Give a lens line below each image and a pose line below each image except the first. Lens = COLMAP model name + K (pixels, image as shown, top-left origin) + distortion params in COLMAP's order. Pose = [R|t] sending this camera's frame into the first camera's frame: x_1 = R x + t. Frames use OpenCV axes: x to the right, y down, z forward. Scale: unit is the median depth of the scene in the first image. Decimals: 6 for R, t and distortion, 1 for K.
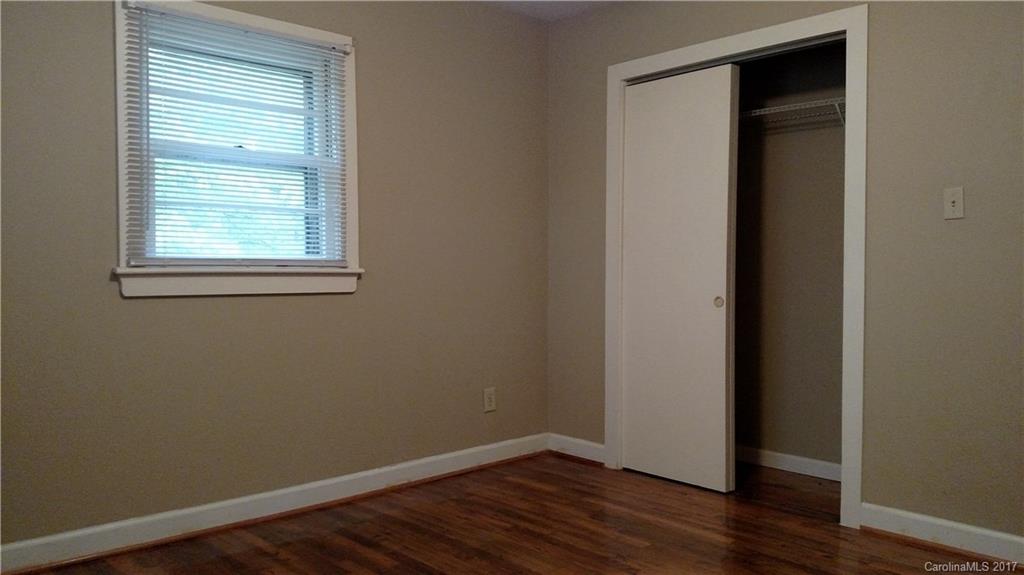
lens RADIAL K [[780.6, 0, 527.7], [0, 780.6, 289.7], [0, 0, 1]] dist [-0.001728, -0.002346]
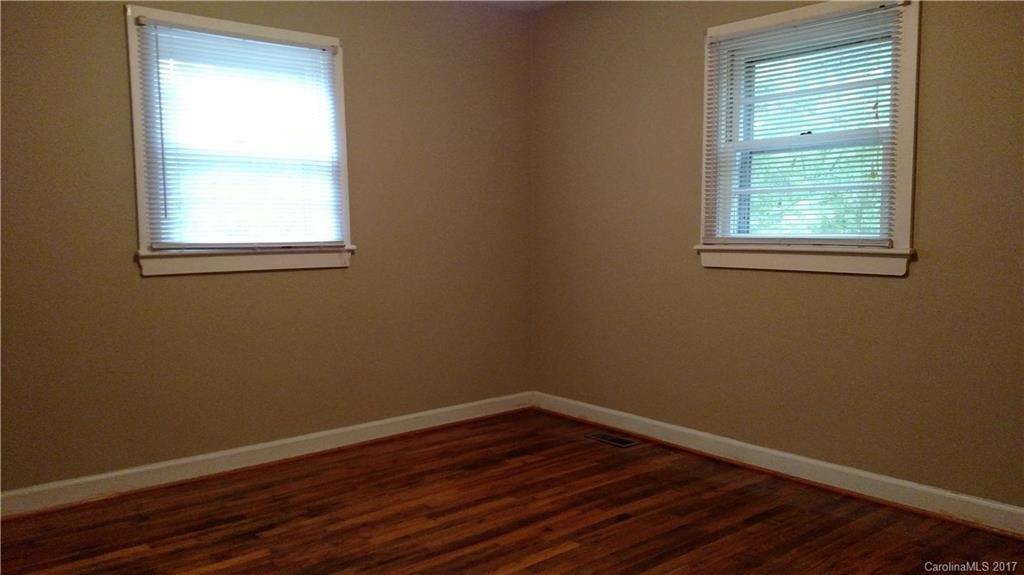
lens RADIAL K [[780.6, 0, 527.7], [0, 780.6, 289.7], [0, 0, 1]] dist [-0.001728, -0.002346]
pose [[-0.053218, 0.078938, -0.995458, 0.772914], [-0.023290, 0.996501, 0.080266, -0.048062], [0.998311, 0.027456, -0.051193, 0.709134]]
